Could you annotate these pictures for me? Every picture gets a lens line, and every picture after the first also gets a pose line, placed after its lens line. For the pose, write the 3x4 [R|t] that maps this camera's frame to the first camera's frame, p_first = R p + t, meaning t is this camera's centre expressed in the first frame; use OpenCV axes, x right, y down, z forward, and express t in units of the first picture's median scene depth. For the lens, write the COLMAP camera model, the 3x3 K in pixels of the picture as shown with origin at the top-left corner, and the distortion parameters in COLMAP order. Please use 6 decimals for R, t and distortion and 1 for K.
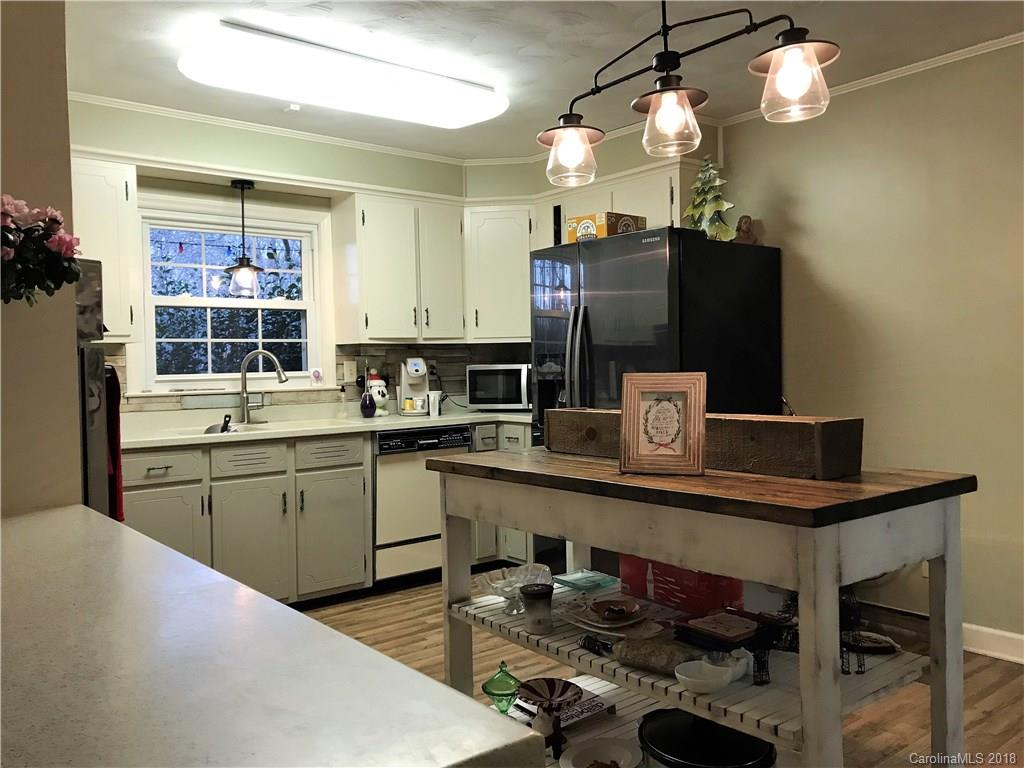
lens RADIAL K [[844.0, 0, 515.8], [0, 844.0, 380.8], [0, 0, 1]] dist [0.034387, -0.013326]
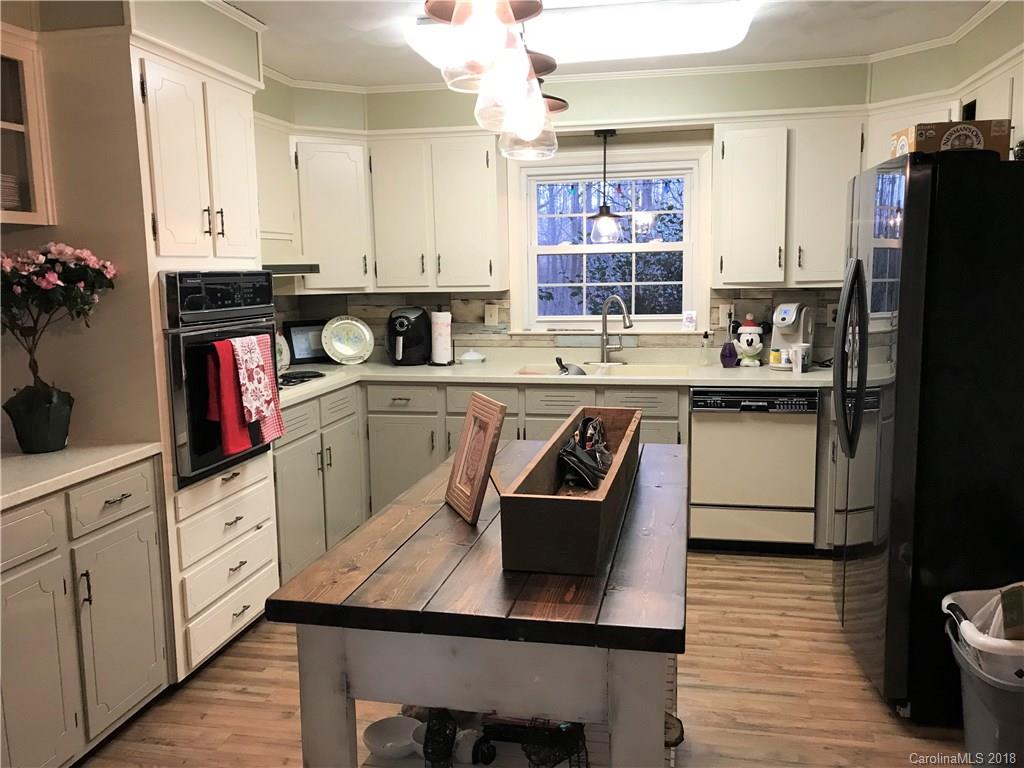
lens RADIAL K [[844.0, 0, 512.4], [0, 844.0, 386.5], [0, 0, 1]] dist [0.034387, -0.013326]
pose [[0.639883, 0.117958, -0.759365, 0.413098], [-0.012741, 0.989642, 0.142993, -0.071039], [0.768367, -0.081823, 0.634758, 0.233540]]
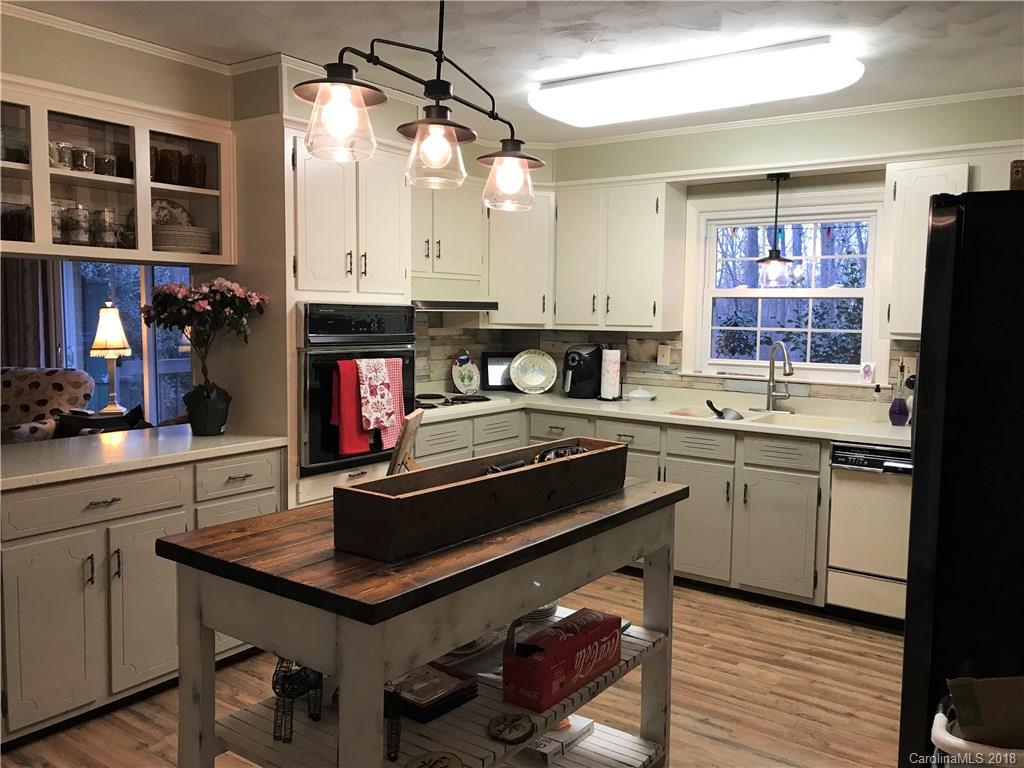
lens RADIAL K [[844.0, 0, 513.0], [0, 844.0, 386.7], [0, 0, 1]] dist [0.034387, -0.013326]
pose [[0.271712, 0.112359, -0.955797, 0.573951], [-0.040666, 0.993615, 0.105245, -0.074606], [0.961519, 0.010273, 0.274547, 0.414039]]
